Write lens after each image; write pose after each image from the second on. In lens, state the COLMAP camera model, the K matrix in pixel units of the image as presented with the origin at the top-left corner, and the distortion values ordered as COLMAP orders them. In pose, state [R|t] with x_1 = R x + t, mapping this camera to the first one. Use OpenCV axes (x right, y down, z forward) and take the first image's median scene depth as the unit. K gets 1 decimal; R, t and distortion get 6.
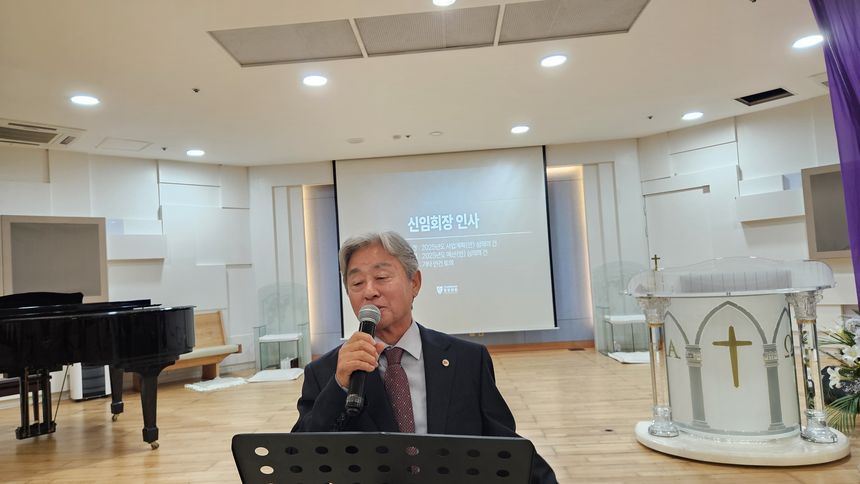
lens RADIAL K [[562.4, 0, 429.8], [0, 562.4, 257.6], [0, 0, 1]] dist [0.050806, -0.047510]
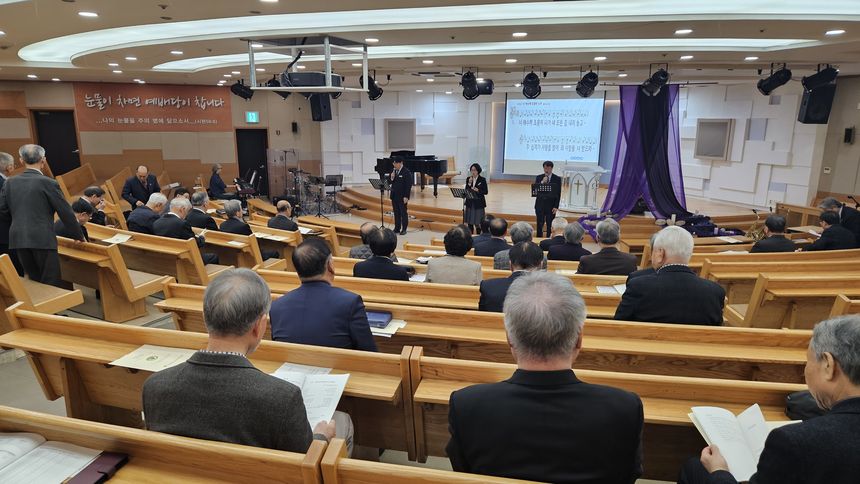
lens RADIAL K [[554.3, 0, 430.0], [0, 554.3, 242.0], [0, 0, 1]] dist [0.052526, -0.046896]
pose [[0.921427, 0.143854, -0.360940, 0.473556], [-0.042974, 0.960971, 0.273292, -0.213721], [0.386167, -0.236307, 0.891647, -1.325386]]
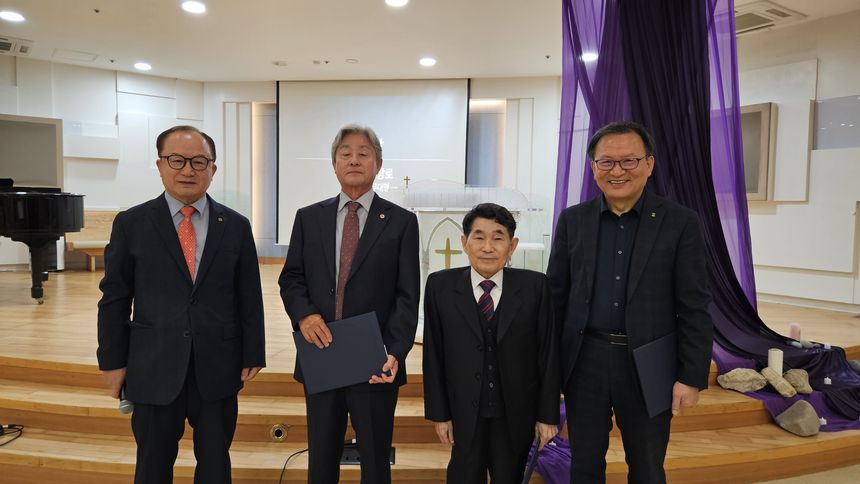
lens RADIAL K [[554.3, 0, 430.0], [0, 554.3, 242.0], [0, 0, 1]] dist [0.052526, -0.046896]
pose [[0.993496, 0.081023, -0.080005, 0.260927], [-0.072492, 0.991899, 0.104317, 0.003360], [0.087809, -0.097839, 0.991321, -0.084322]]
